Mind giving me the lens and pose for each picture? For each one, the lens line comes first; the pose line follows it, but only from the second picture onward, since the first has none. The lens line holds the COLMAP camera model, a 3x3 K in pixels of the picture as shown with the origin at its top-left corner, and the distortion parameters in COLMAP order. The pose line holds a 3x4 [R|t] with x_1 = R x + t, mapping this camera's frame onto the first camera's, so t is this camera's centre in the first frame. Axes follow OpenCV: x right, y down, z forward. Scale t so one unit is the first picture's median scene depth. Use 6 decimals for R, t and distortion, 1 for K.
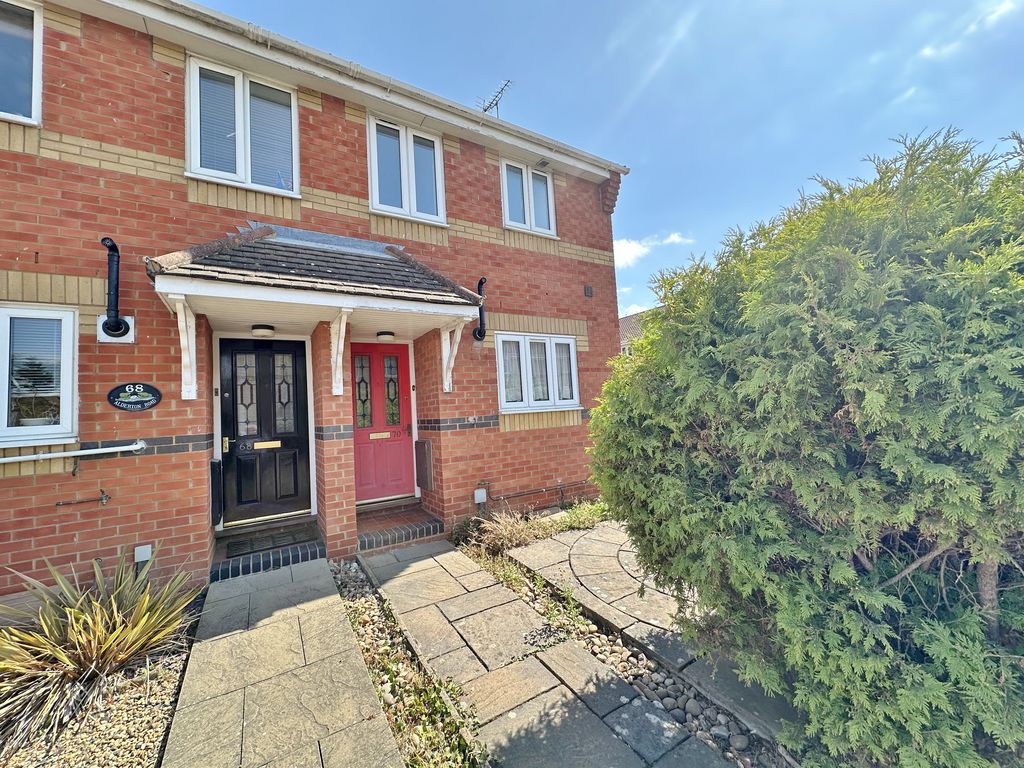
lens RADIAL K [[406.0, 0, 511.5], [0, 406.0, 385.1], [0, 0, 1]] dist [-0.002094, 0.000446]
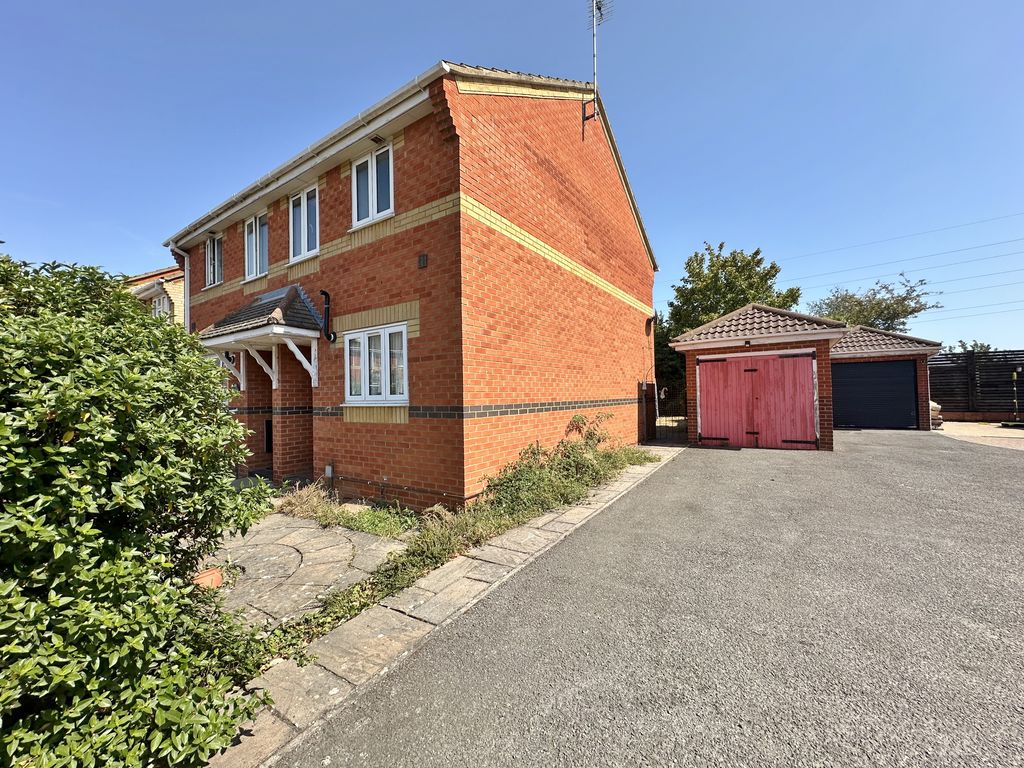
lens RADIAL K [[406.0, 0, 510.7], [0, 406.0, 384.4], [0, 0, 1]] dist [-0.002094, 0.000446]
pose [[0.413349, 0.026624, -0.910183, 1.094134], [0.053579, 0.997129, 0.053500, -0.022292], [0.908995, -0.070881, 0.410736, 0.880018]]
